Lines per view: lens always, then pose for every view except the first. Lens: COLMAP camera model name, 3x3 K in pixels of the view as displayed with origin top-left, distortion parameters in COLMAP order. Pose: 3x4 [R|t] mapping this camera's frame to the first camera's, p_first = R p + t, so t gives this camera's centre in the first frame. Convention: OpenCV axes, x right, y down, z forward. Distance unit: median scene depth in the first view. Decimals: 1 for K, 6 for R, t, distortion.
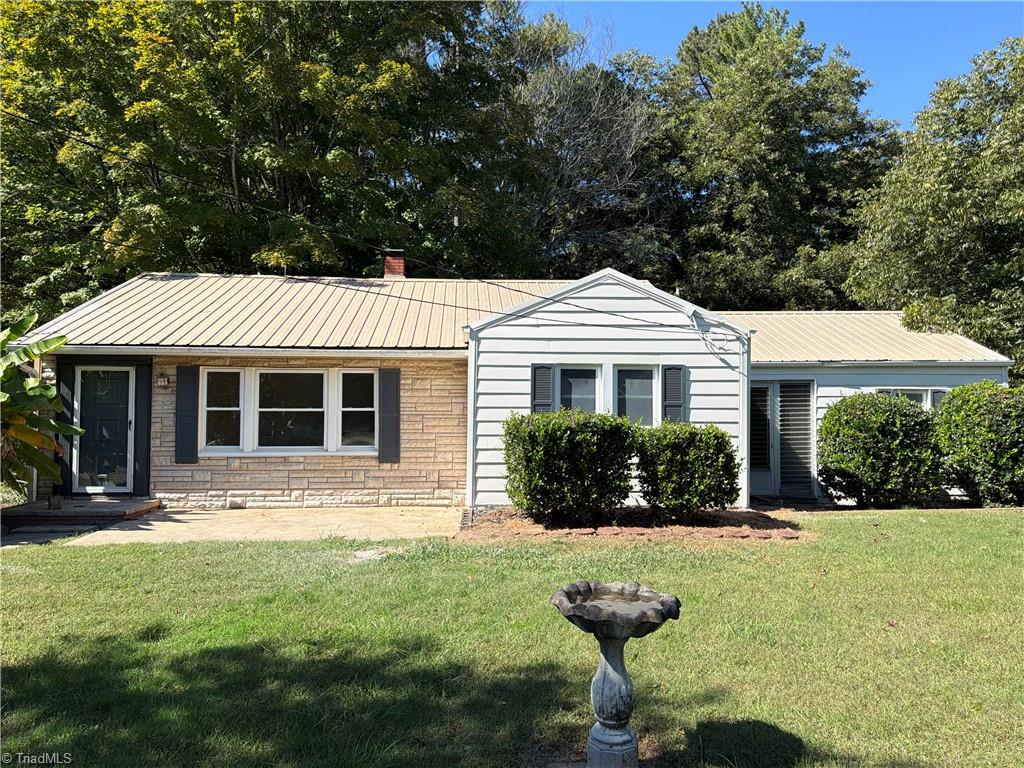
lens RADIAL K [[798.1, 0, 484.7], [0, 798.1, 388.8], [0, 0, 1]] dist [-0.120619, -0.000731]
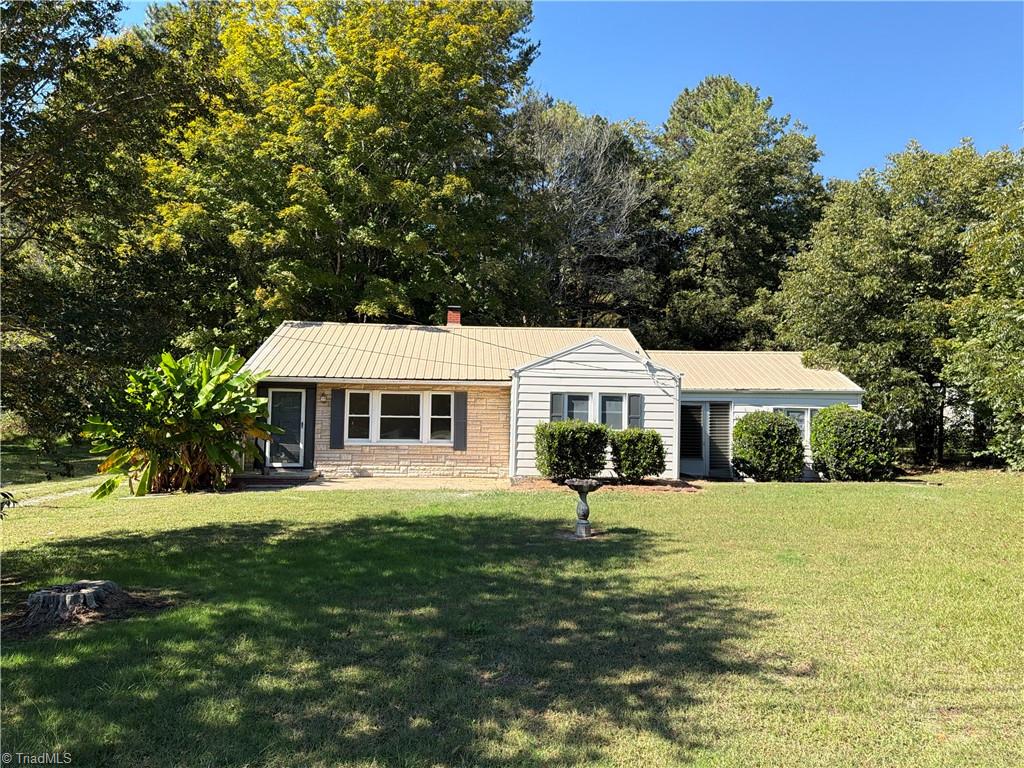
lens RADIAL K [[714.0, 0, 512.0], [0, 714.0, 384.0], [0, 0, 1]] dist [-0.107628, -0.002656]
pose [[0.999702, 0.014580, 0.019582, -0.046327], [-0.014294, 0.999790, -0.014677, -0.021806], [-0.019792, 0.014393, 0.999701, -0.449615]]
